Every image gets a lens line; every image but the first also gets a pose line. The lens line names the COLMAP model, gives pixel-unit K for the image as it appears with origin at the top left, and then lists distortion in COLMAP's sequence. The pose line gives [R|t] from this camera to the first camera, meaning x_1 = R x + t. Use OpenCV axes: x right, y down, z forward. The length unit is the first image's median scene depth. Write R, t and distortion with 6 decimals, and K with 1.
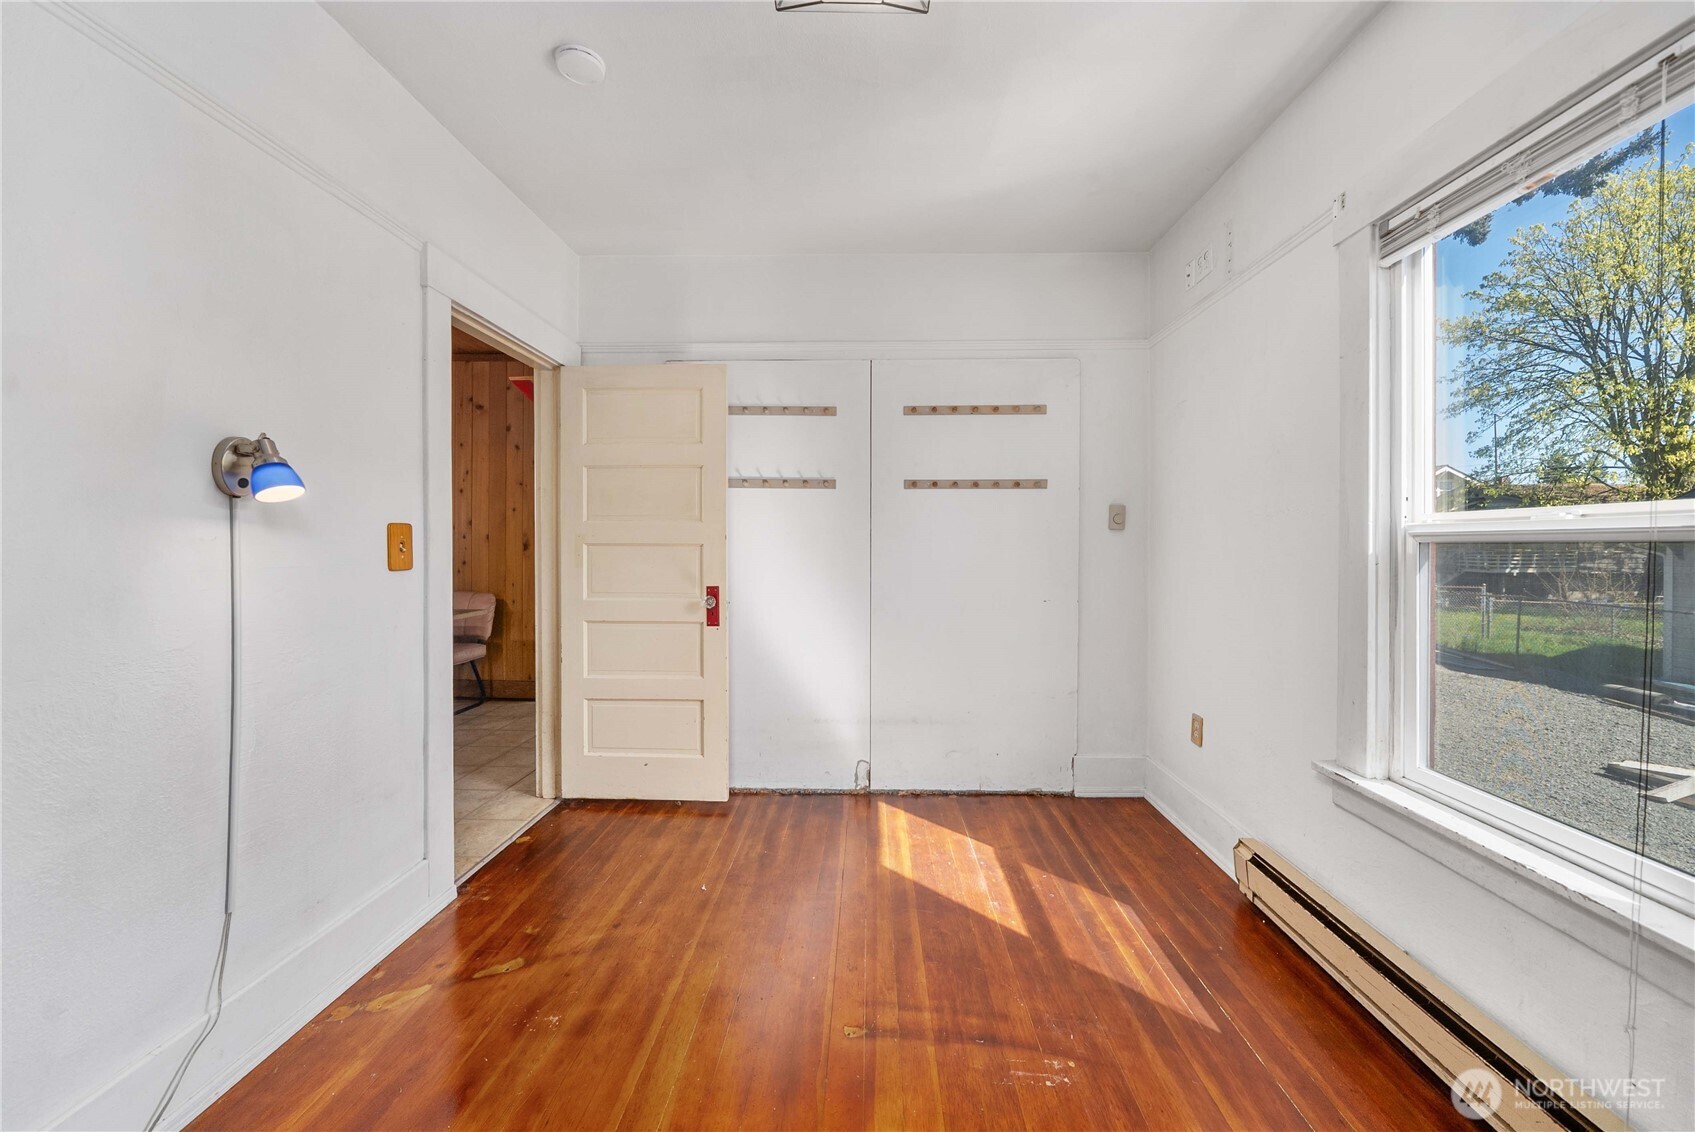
lens RADIAL K [[611.3, 0, 850.1], [0, 611.3, 524.0], [0, 0, 1]] dist [-0.007868, 0.000015]
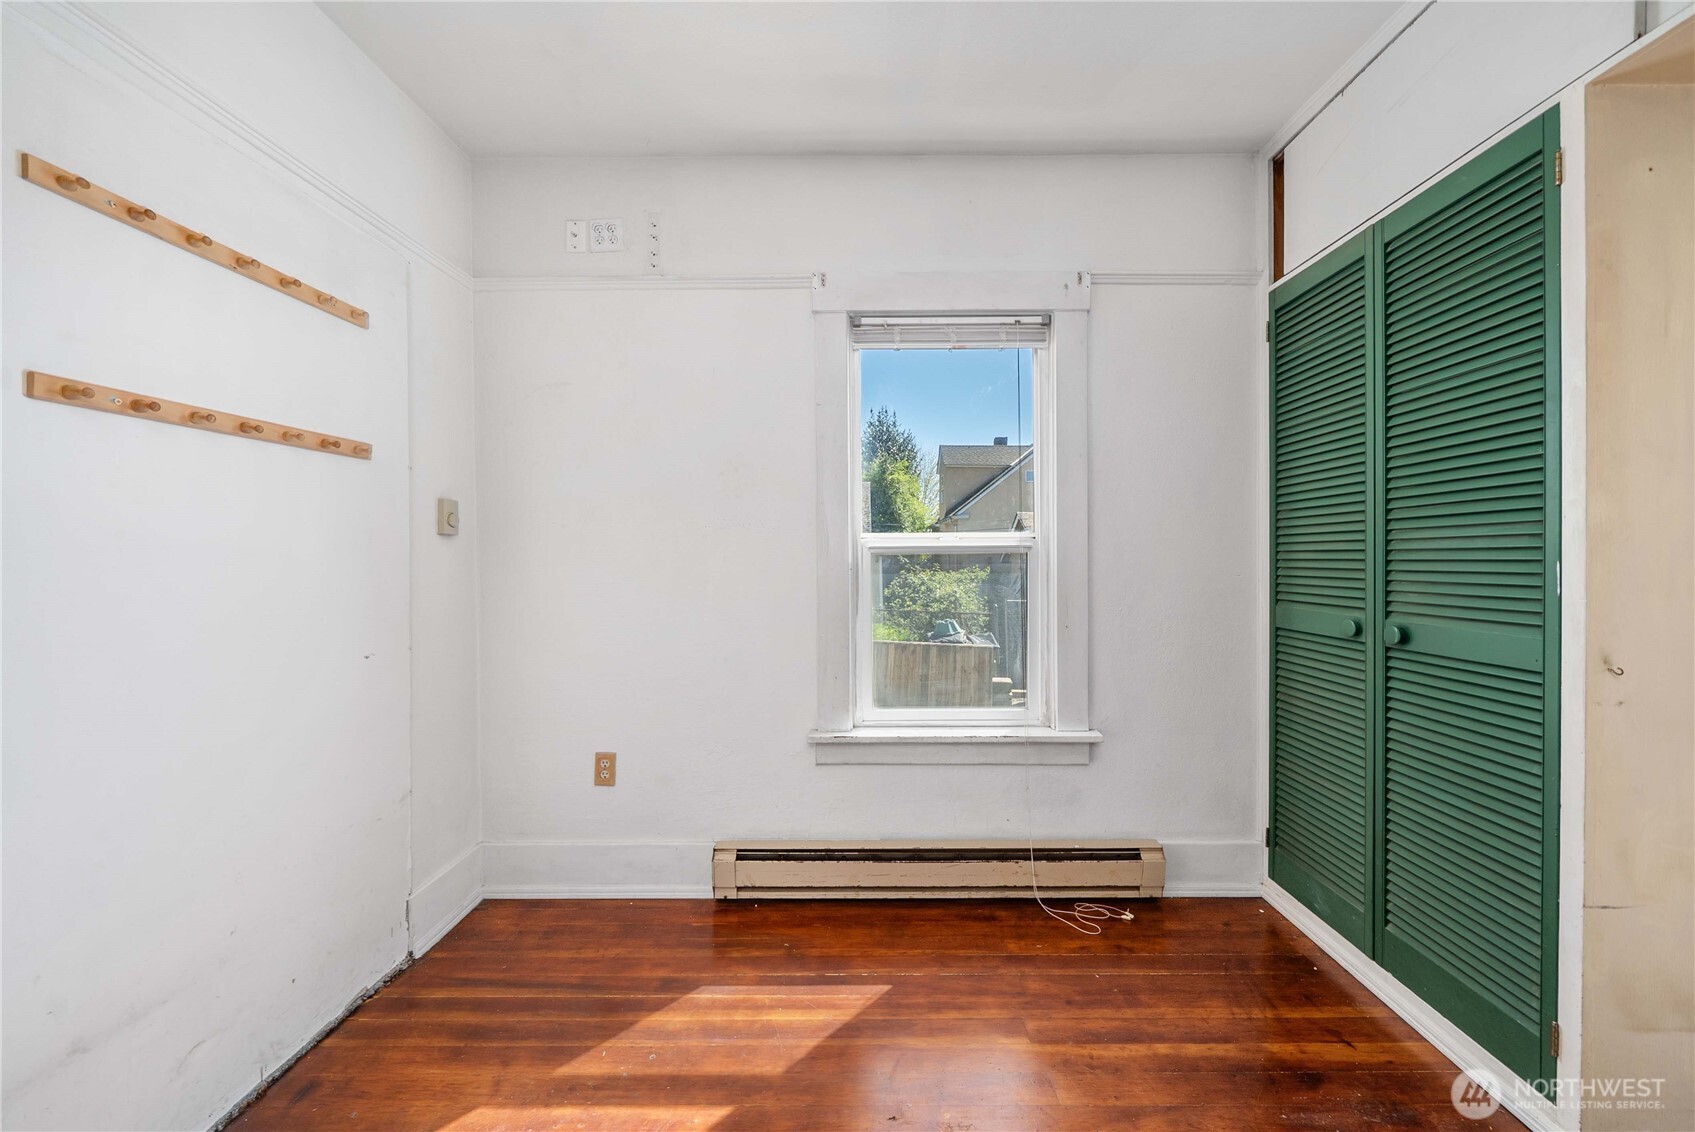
lens RADIAL K [[610.4, 0, 867.8], [0, 610.4, 555.0], [0, 0, 1]] dist [-0.006263, -0.000110]
pose [[-0.027439, -0.002841, 0.999619, -0.386273], [-0.026816, 0.999638, 0.002105, 0.023390], [-0.999264, -0.026748, -0.027505, 0.810834]]
